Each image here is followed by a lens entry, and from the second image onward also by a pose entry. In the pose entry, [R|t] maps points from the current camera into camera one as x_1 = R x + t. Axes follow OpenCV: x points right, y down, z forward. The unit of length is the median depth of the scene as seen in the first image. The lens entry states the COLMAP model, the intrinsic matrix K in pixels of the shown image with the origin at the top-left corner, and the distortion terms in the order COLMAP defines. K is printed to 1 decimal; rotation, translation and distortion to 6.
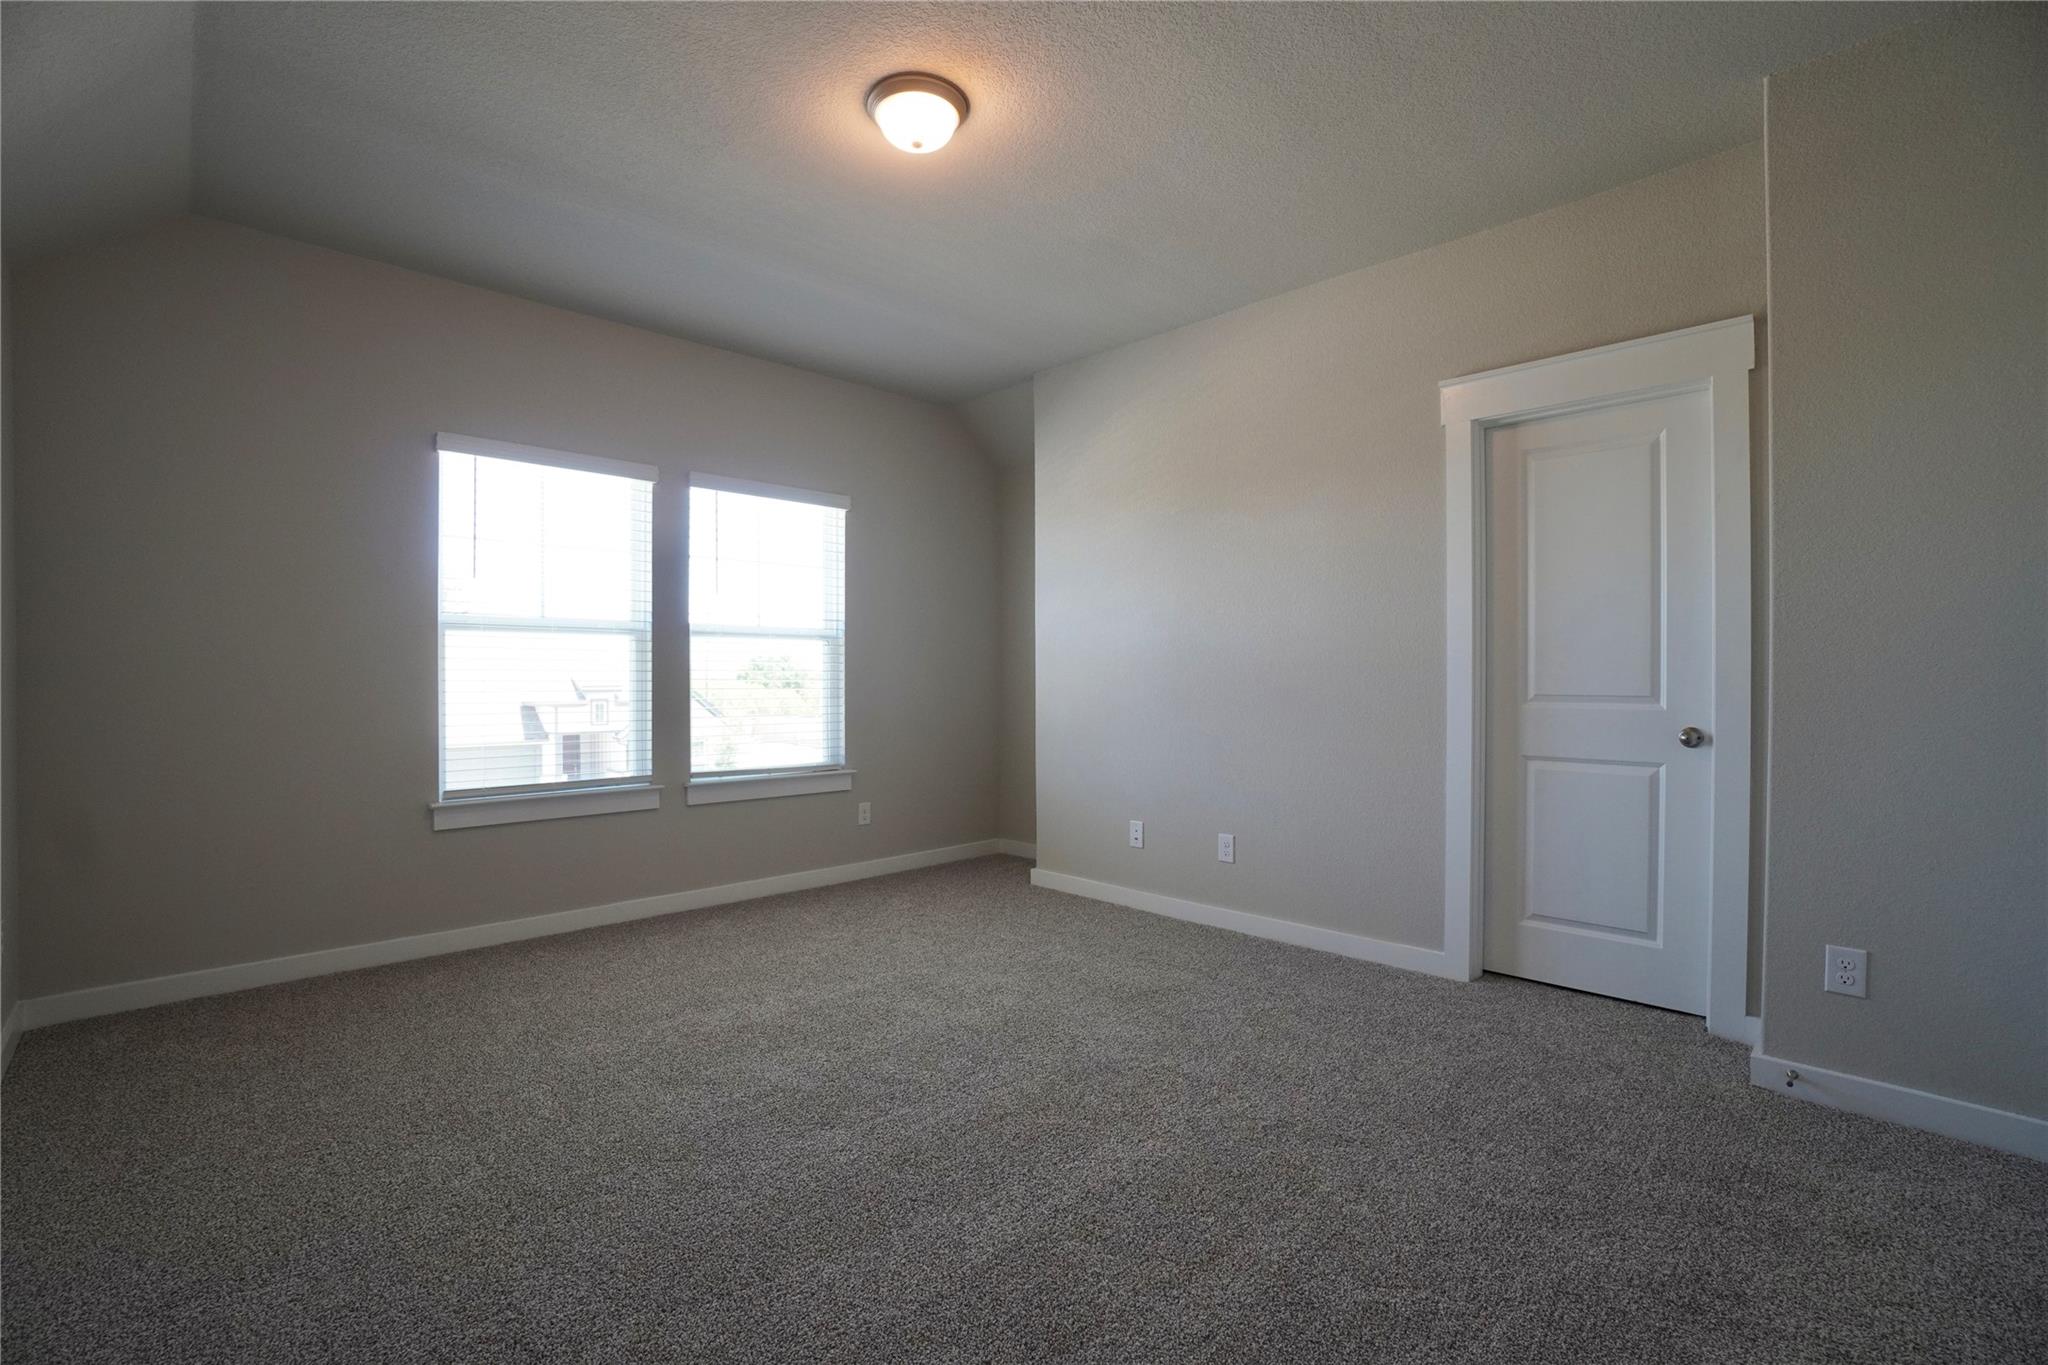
lens RADIAL K [[908.6, 0, 1018.2], [0, 908.6, 673.6], [0, 0, 1]] dist [-0.045338, 0.005181]
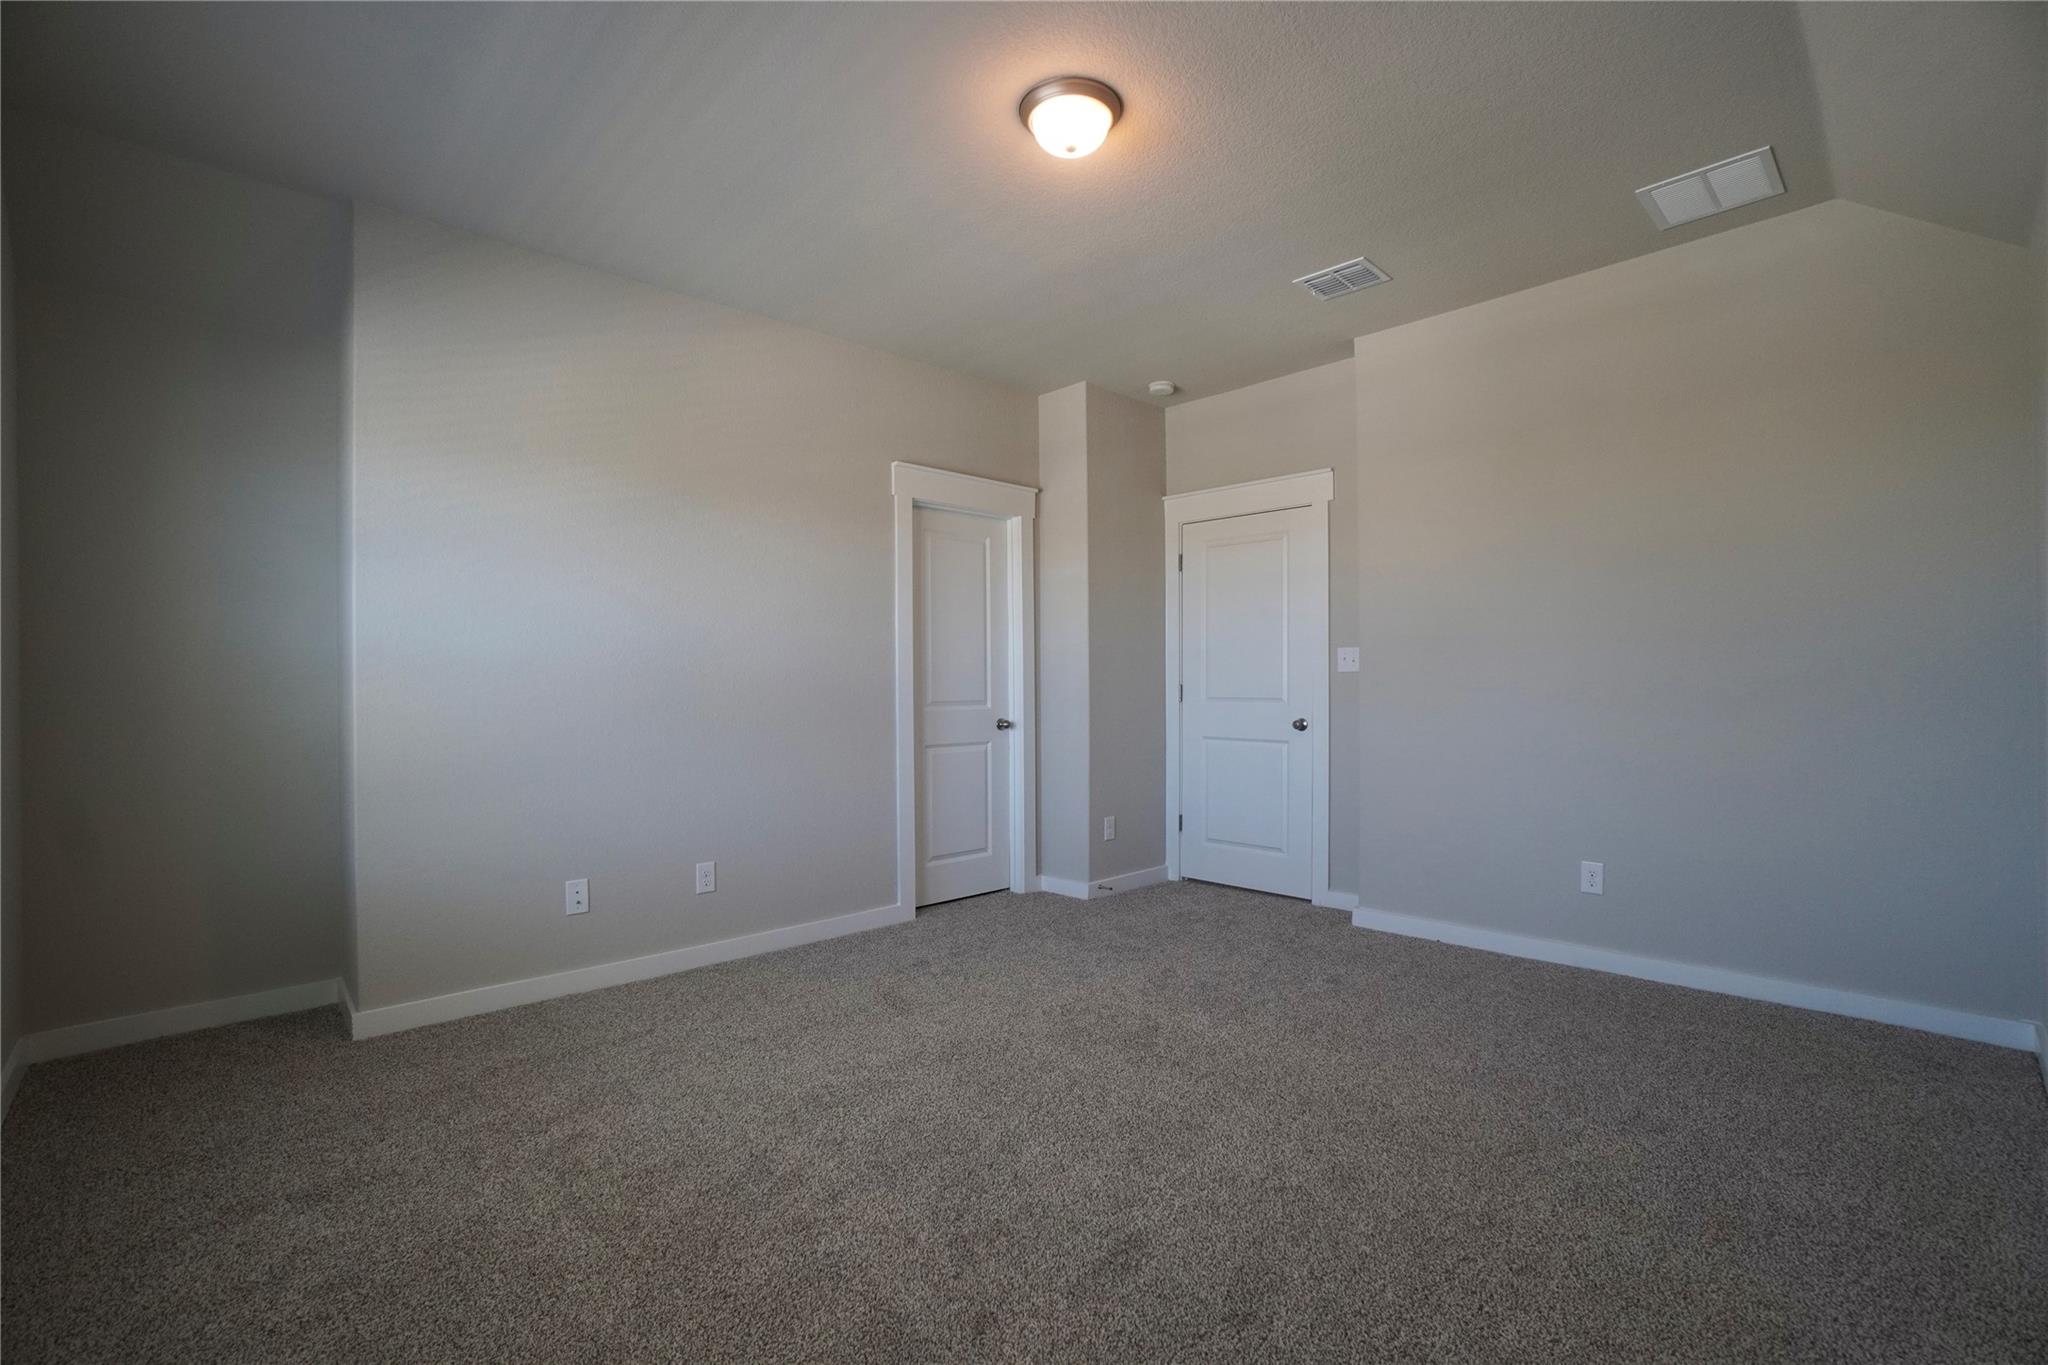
lens RADIAL K [[908.6, 0, 1025.3], [0, 908.6, 684.8], [0, 0, 1]] dist [-0.045338, 0.005181]
pose [[0.020170, 0.003232, 0.999791, -0.837985], [0.009414, 0.999950, -0.003422, 0.002657], [-0.999752, 0.009482, 0.020139, 0.800966]]
